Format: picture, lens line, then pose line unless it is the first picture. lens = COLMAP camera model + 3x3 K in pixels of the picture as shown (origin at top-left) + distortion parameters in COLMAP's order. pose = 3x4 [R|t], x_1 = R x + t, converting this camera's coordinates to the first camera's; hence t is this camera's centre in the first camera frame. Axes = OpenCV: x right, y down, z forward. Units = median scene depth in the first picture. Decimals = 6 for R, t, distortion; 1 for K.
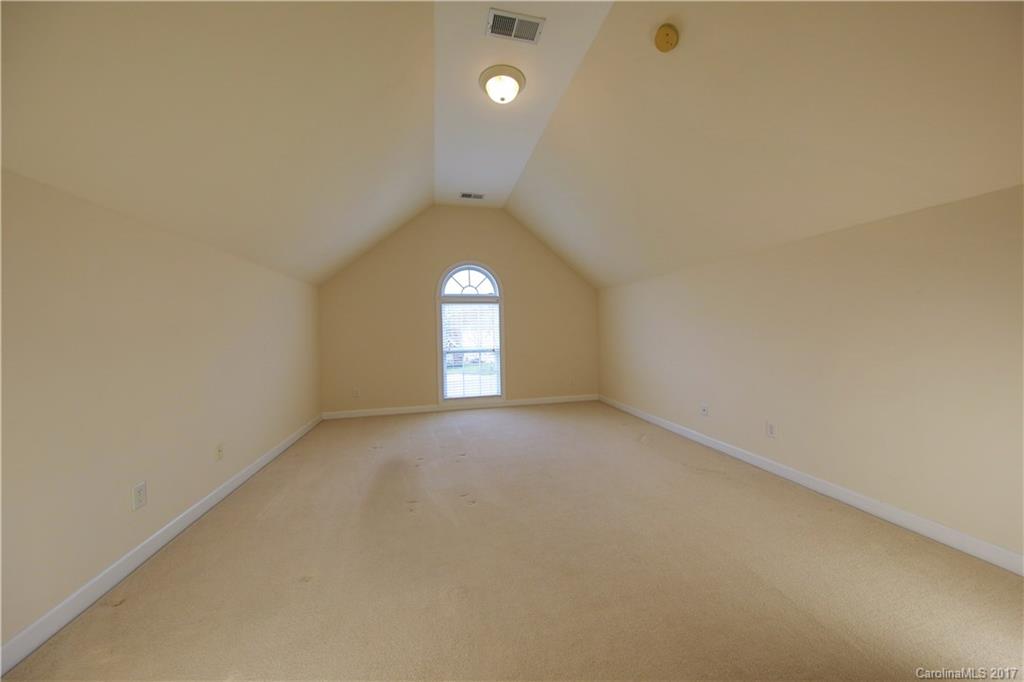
lens RADIAL K [[344.5, 0, 515.1], [0, 344.5, 334.4], [0, 0, 1]] dist [0.000082, -0.003099]
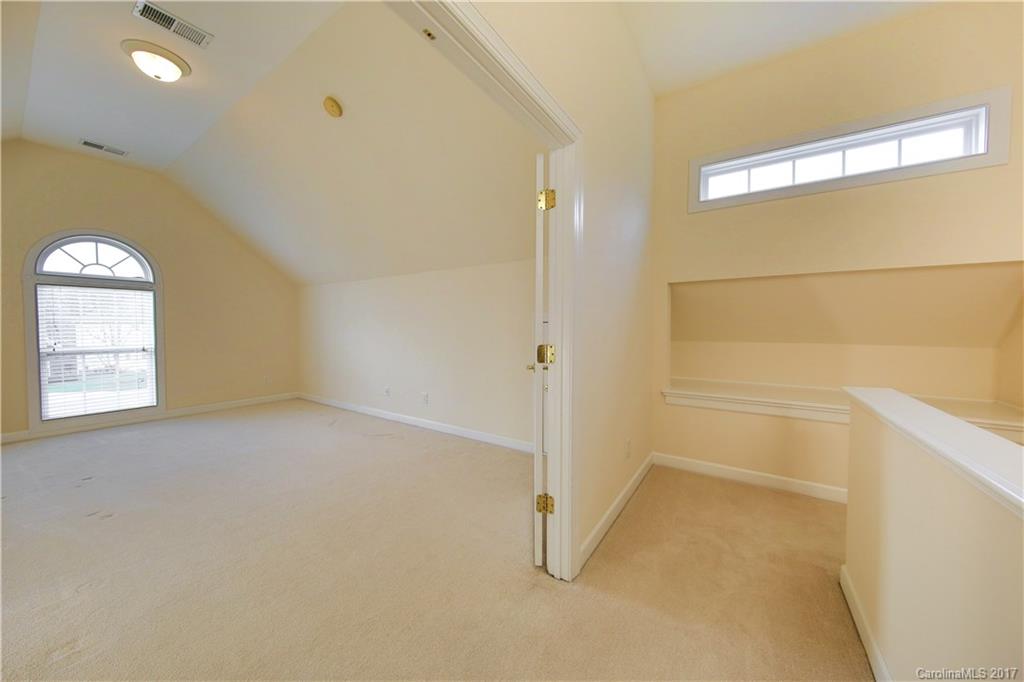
lens RADIAL K [[344.5, 0, 515.1], [0, 344.5, 334.4], [0, 0, 1]] dist [0.000082, -0.003099]
pose [[0.725390, 0.002177, 0.688335, 0.014612], [-0.008713, 0.999944, 0.006019, -0.001123], [-0.688283, -0.010364, 0.725368, -0.162045]]
